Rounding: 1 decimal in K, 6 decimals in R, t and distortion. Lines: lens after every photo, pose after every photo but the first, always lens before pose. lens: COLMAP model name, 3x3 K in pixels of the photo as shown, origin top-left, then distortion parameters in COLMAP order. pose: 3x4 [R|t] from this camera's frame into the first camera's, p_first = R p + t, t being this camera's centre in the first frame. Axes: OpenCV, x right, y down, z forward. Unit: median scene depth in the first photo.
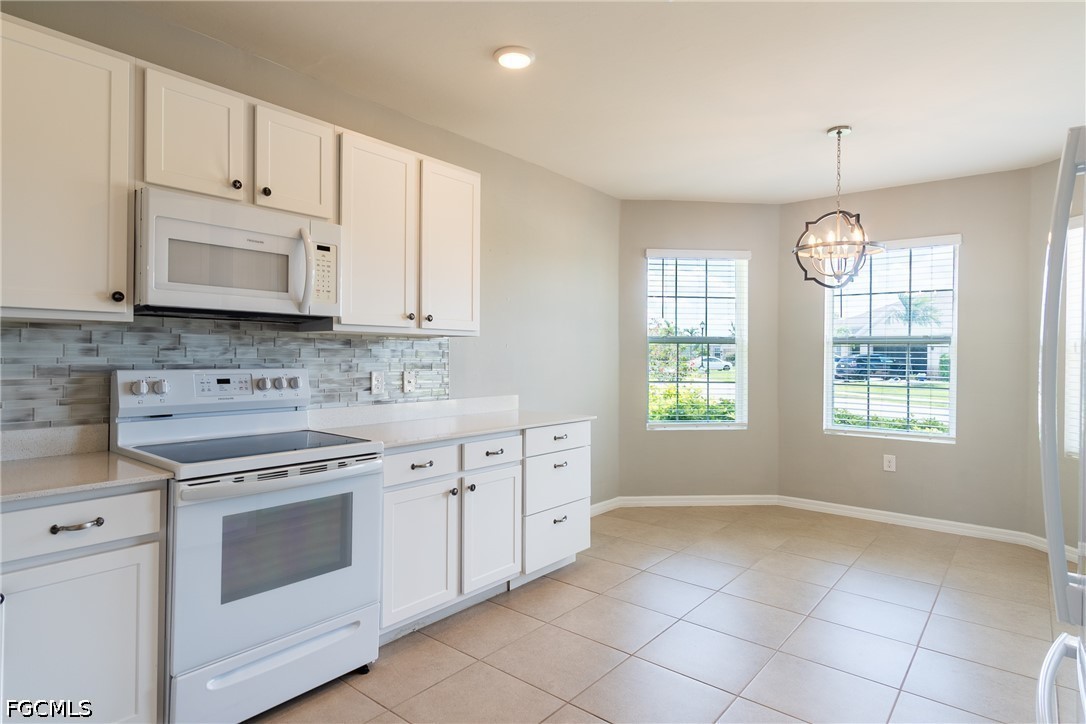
lens RADIAL K [[610.2, 0, 542.3], [0, 610.2, 352.4], [0, 0, 1]] dist [0.001360, 0.000791]
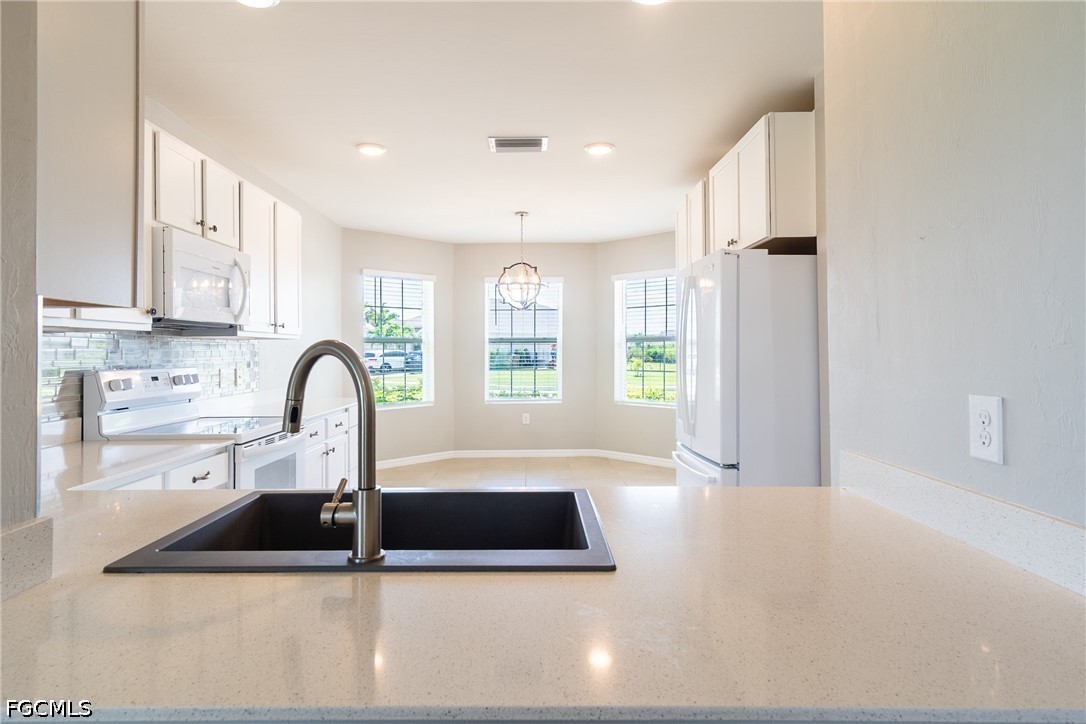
lens RADIAL K [[535.1, 0, 542.0], [0, 535.1, 346.5], [0, 0, 1]] dist [-0.000781, -0.000138]
pose [[0.797209, -0.010178, 0.603618, -0.353930], [0.013575, 0.999907, -0.001068, -0.002723], [-0.603551, 0.009045, 0.797273, -0.188270]]
